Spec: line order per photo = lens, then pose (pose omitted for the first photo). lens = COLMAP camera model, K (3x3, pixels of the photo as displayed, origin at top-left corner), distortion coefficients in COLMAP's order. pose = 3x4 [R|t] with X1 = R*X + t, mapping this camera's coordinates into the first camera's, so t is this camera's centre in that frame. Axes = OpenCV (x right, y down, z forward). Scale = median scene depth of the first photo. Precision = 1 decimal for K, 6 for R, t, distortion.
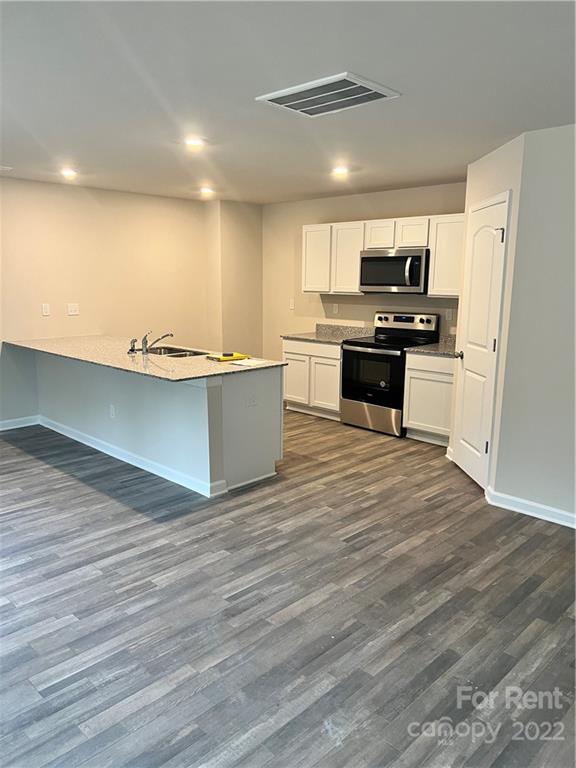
lens RADIAL K [[575.7, 0, 289.7], [0, 575.7, 390.3], [0, 0, 1]] dist [0.034571, -0.045625]
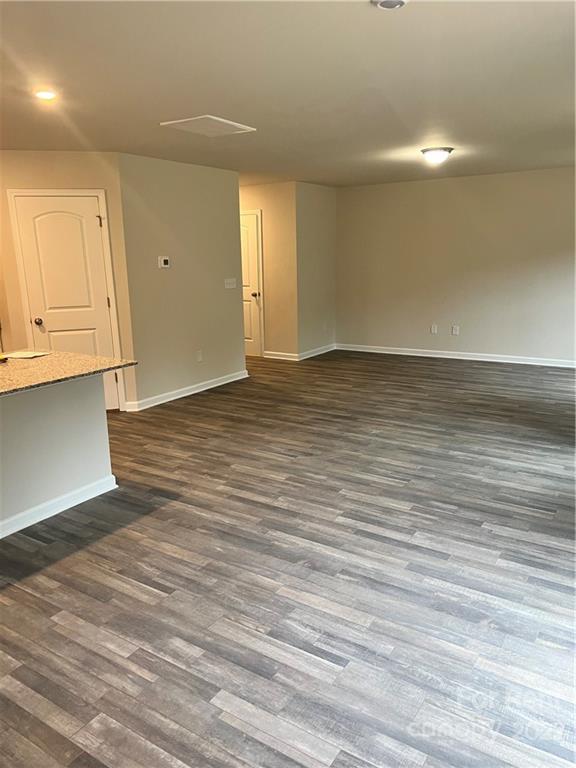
lens RADIAL K [[574.5, 0, 284.4], [0, 574.5, 383.7], [0, 0, 1]] dist [0.044191, -0.057564]
pose [[-0.199209, -0.223822, 0.954054, -1.037686], [0.210938, 0.940952, 0.264792, -0.163530], [-0.956985, 0.253995, -0.140233, 0.806118]]
